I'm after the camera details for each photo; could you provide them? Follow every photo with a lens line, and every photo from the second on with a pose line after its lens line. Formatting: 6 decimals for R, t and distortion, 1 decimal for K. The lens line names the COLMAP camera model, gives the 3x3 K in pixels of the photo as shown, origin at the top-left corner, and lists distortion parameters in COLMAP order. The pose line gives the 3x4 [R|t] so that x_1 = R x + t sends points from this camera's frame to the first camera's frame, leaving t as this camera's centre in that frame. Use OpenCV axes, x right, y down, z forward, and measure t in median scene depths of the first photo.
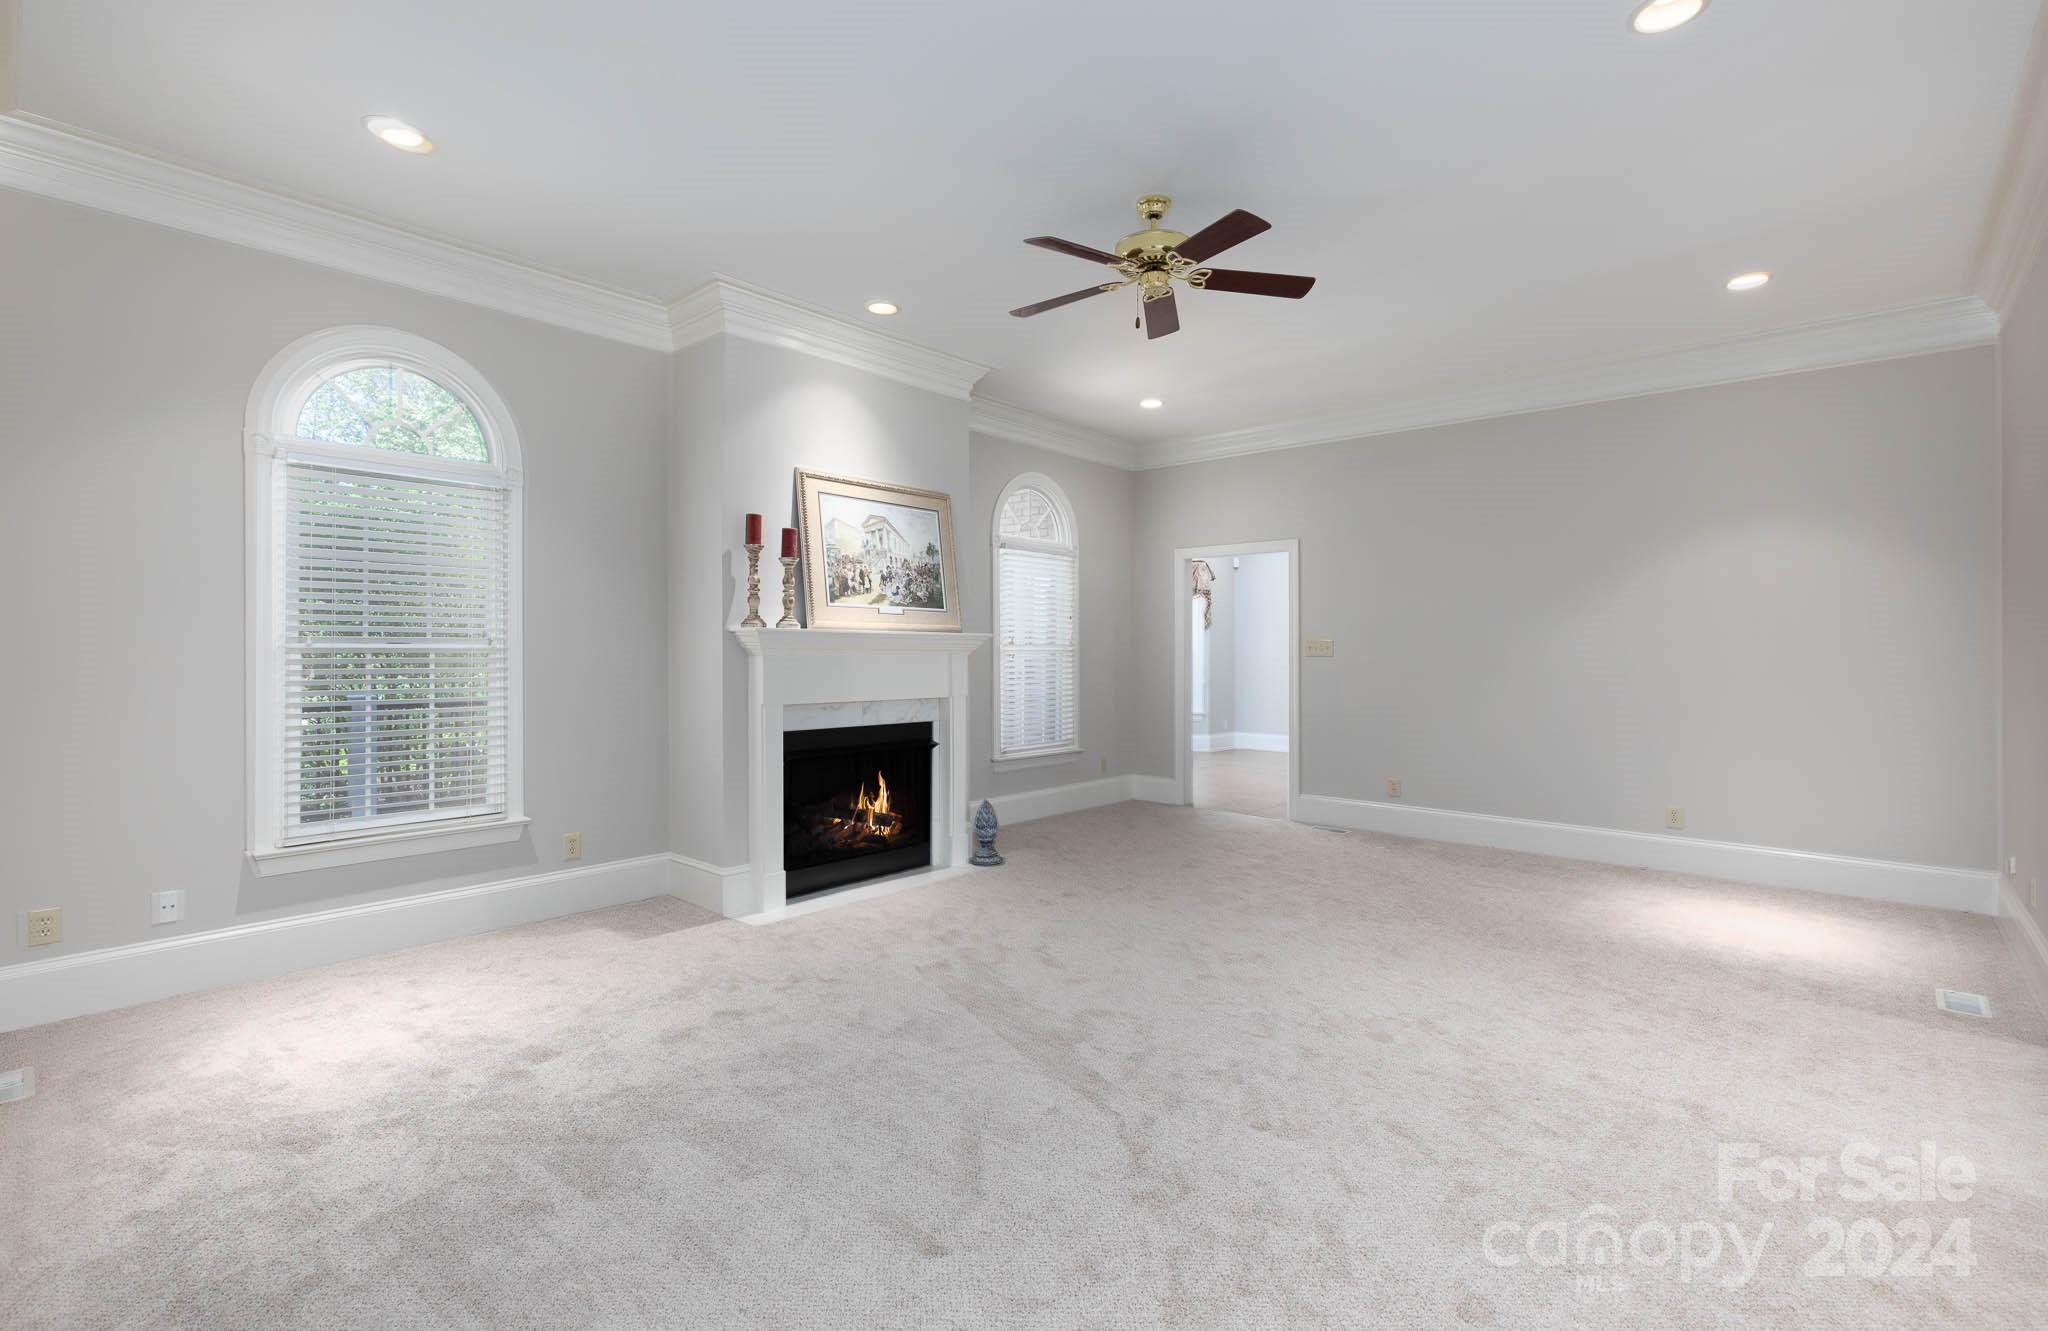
lens RADIAL K [[949.4, 0, 1039.3], [0, 949.4, 668.9], [0, 0, 1]] dist [-0.006707, -0.000644]
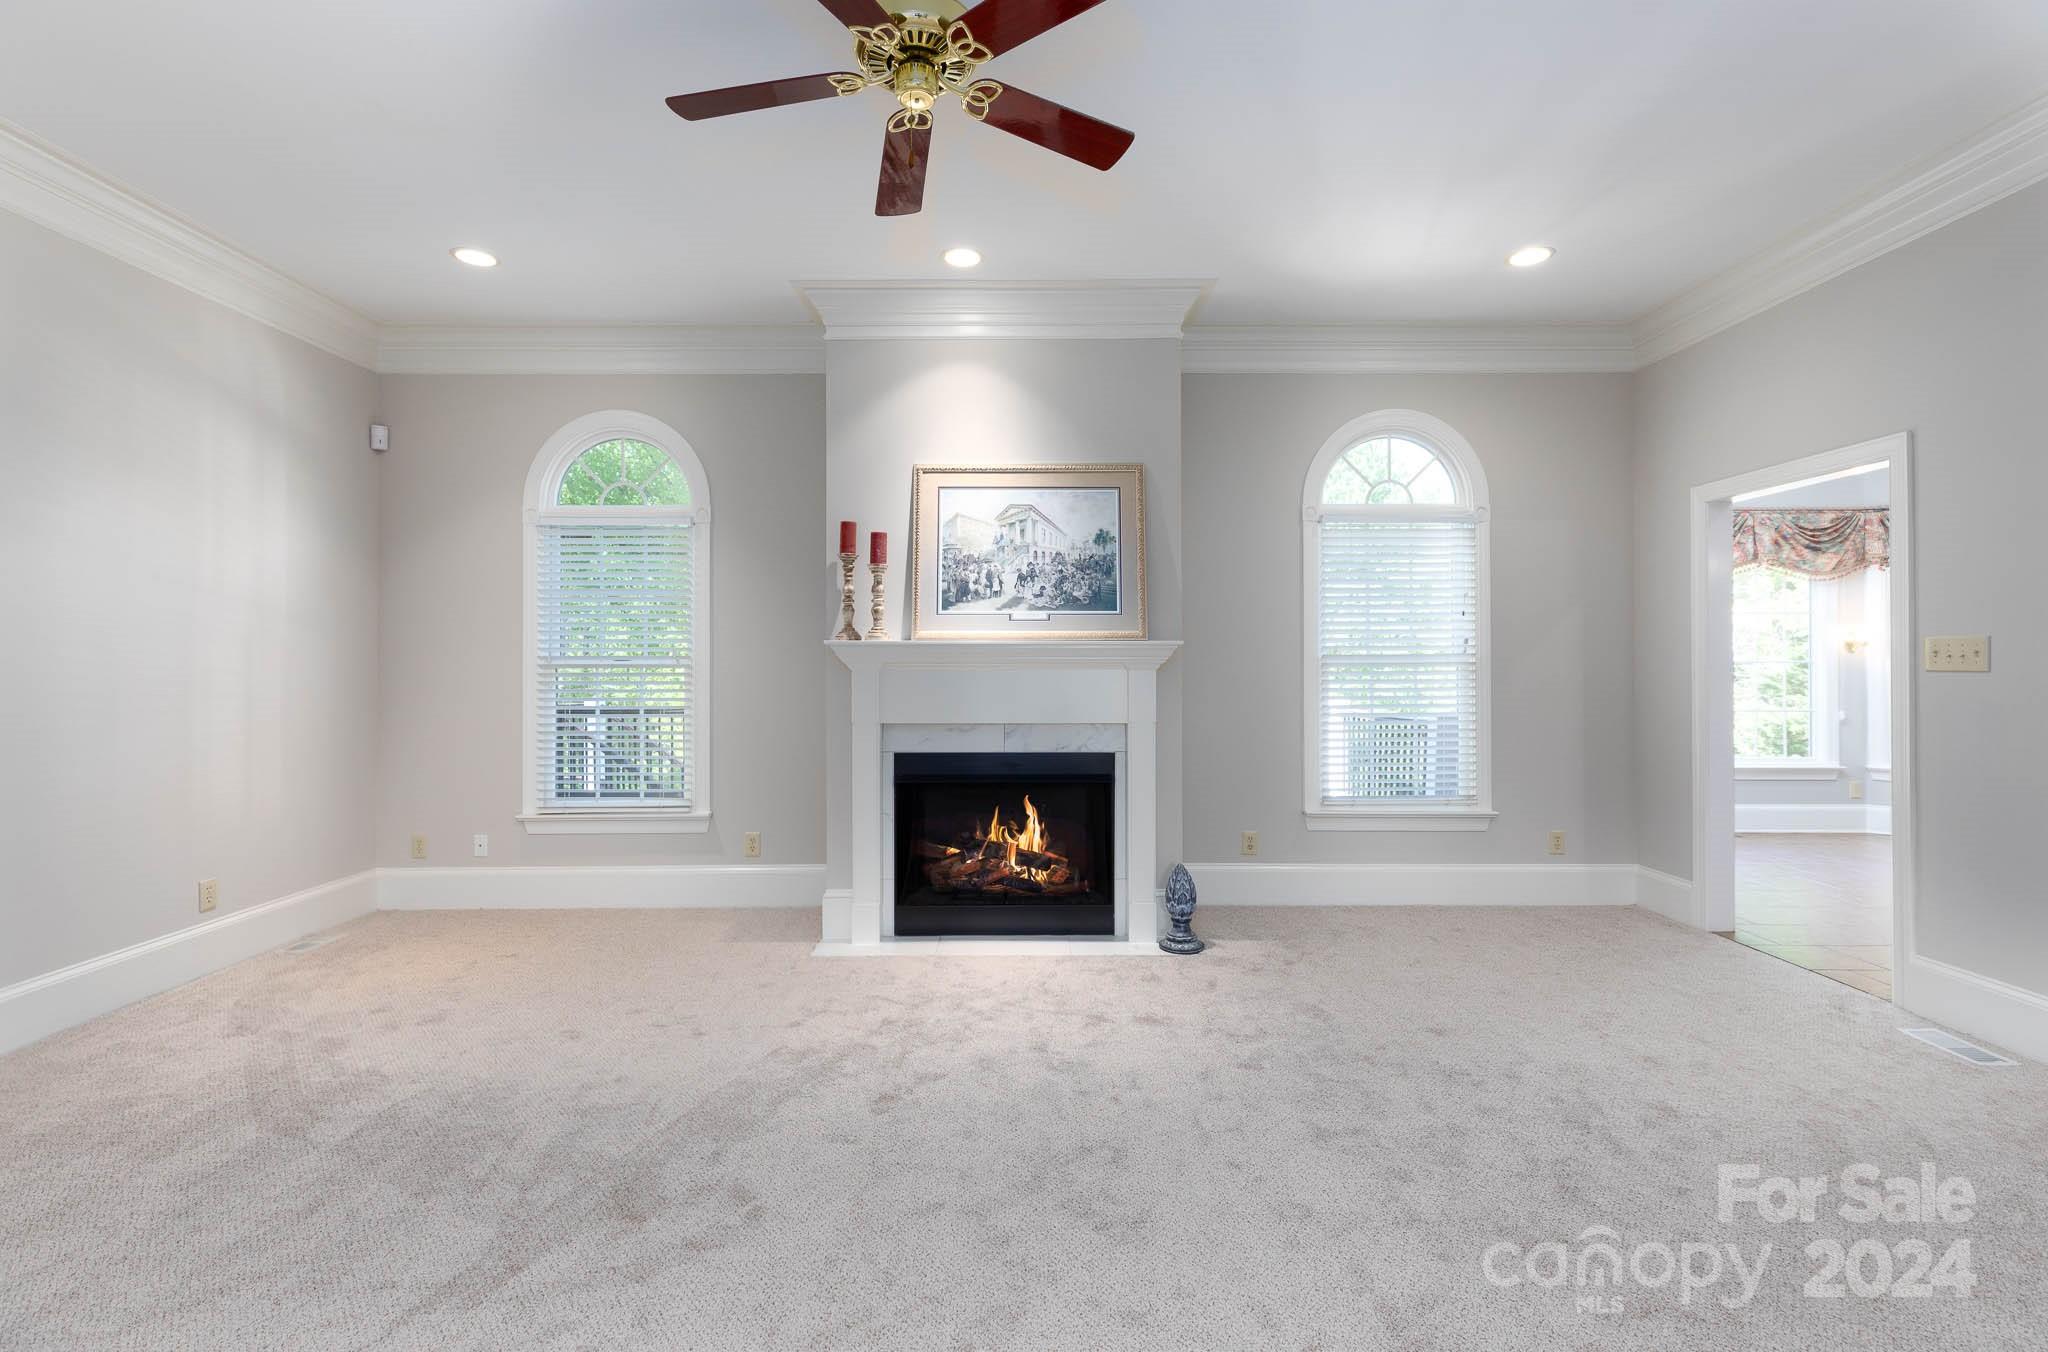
lens RADIAL K [[936.6, 0, 1024.6], [0, 936.6, 666.6], [0, 0, 1]] dist [0.003792, -0.000963]
pose [[0.648782, -0.005531, -0.760954, 0.472327], [-0.010196, 0.999821, -0.015960, -0.003946], [0.760906, 0.018113, 0.648609, 0.472510]]
